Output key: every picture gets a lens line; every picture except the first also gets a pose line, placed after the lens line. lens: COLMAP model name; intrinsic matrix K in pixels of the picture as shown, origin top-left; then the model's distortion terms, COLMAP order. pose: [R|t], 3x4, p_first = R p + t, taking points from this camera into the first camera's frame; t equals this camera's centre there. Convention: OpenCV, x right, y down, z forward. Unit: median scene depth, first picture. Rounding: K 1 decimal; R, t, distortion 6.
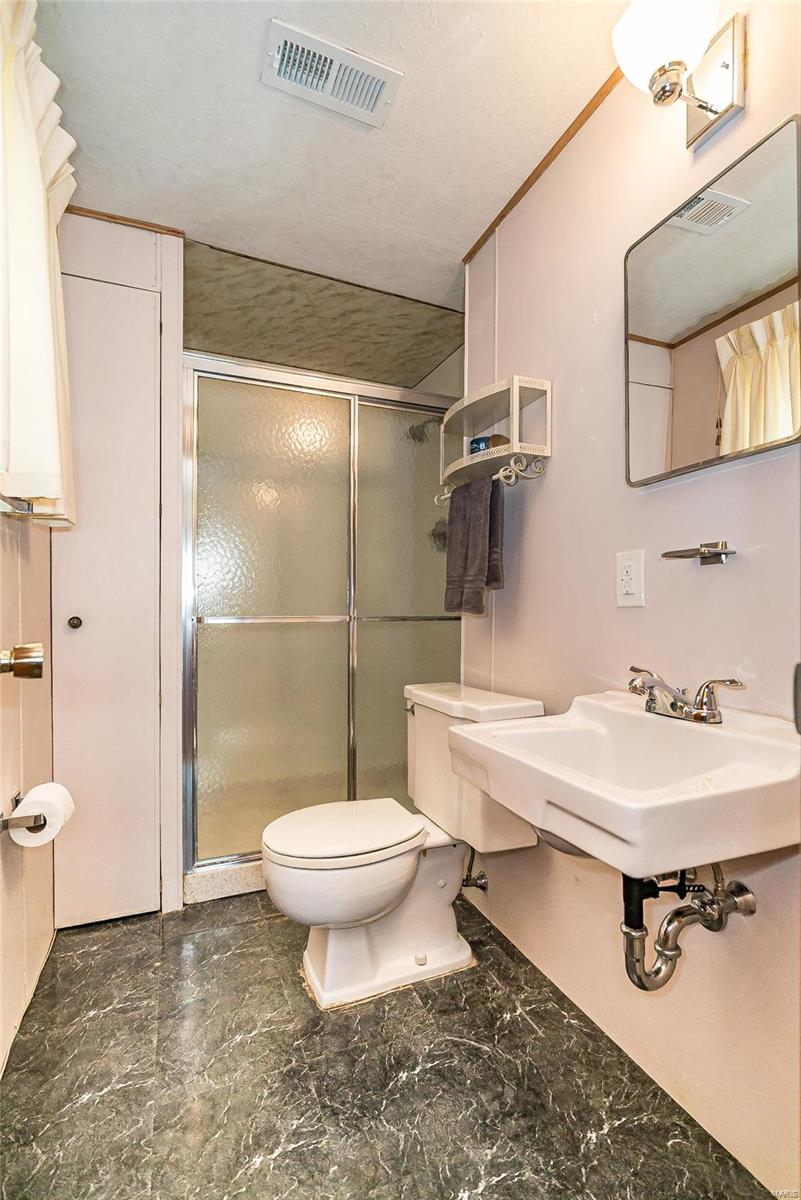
lens RADIAL K [[548.2, 0, 420.0], [0, 548.2, 624.8], [0, 0, 1]] dist [0.003949, 0.000056]
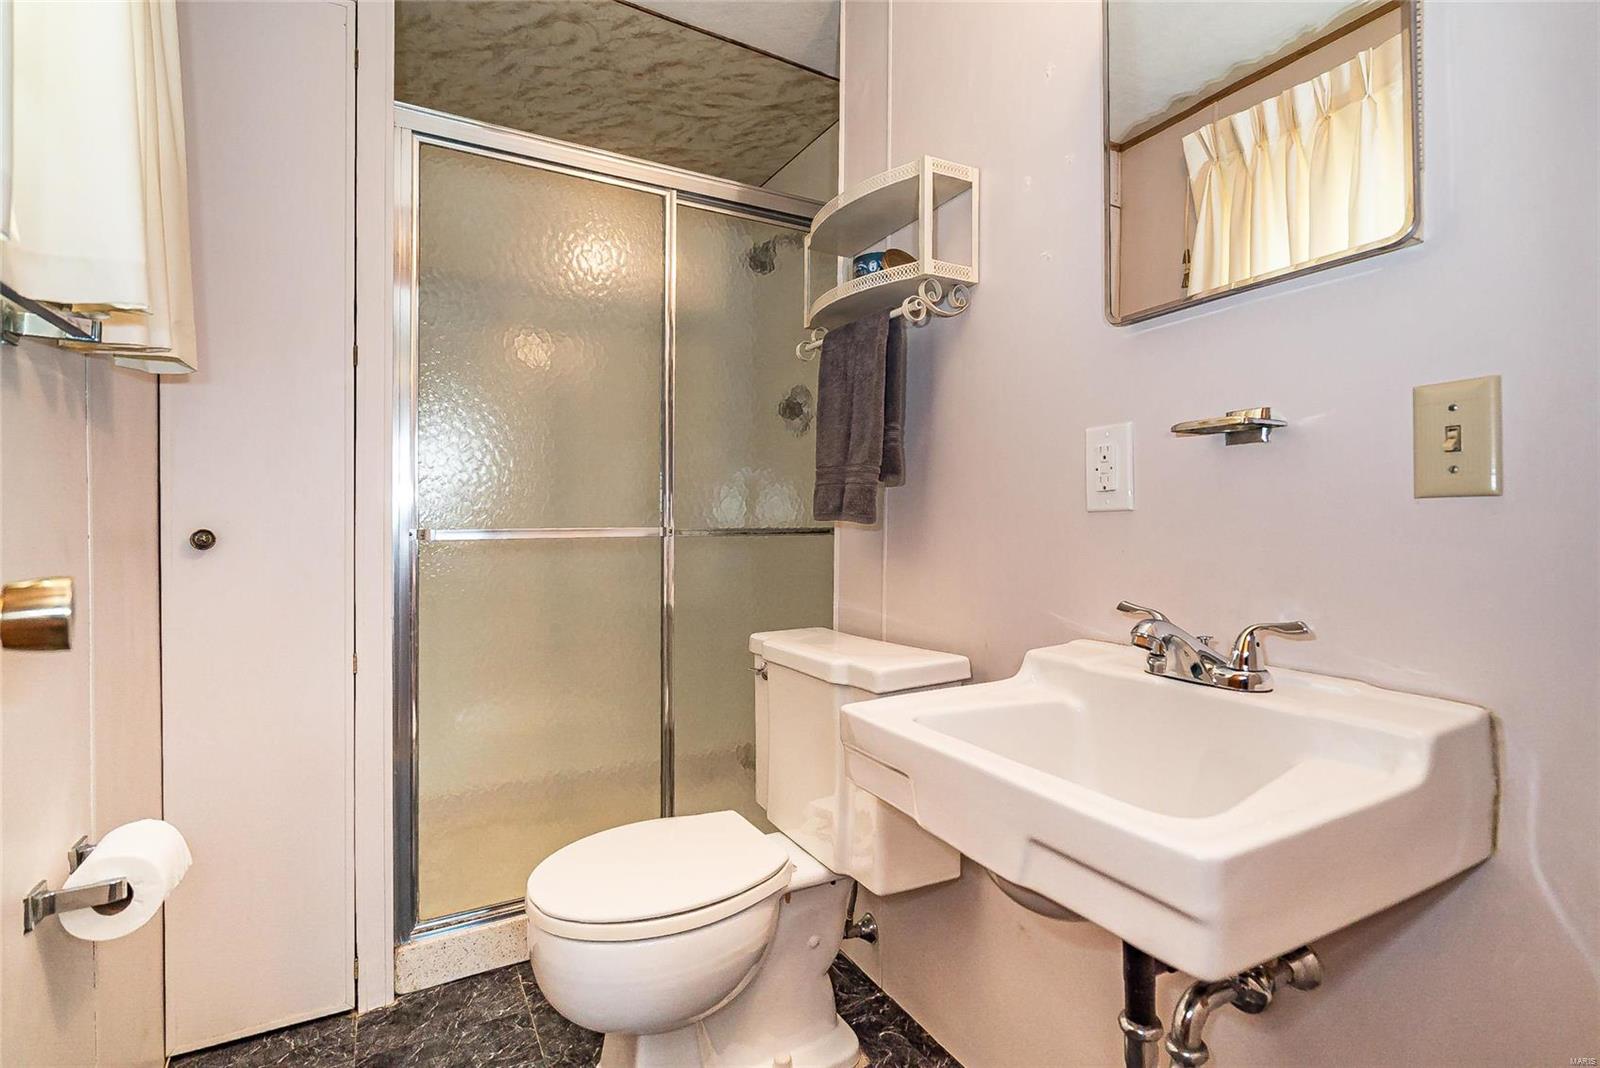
lens RADIAL K [[721.3, 0, 802.8], [0, 721.3, 533.8], [0, 0, 1]] dist [-0.000436, 0.000393]
pose [[0.995927, -0.004176, 0.090062, -0.045882], [0.005283, 0.999913, -0.012058, 0.002385], [-0.090004, 0.012484, 0.995863, 0.147656]]
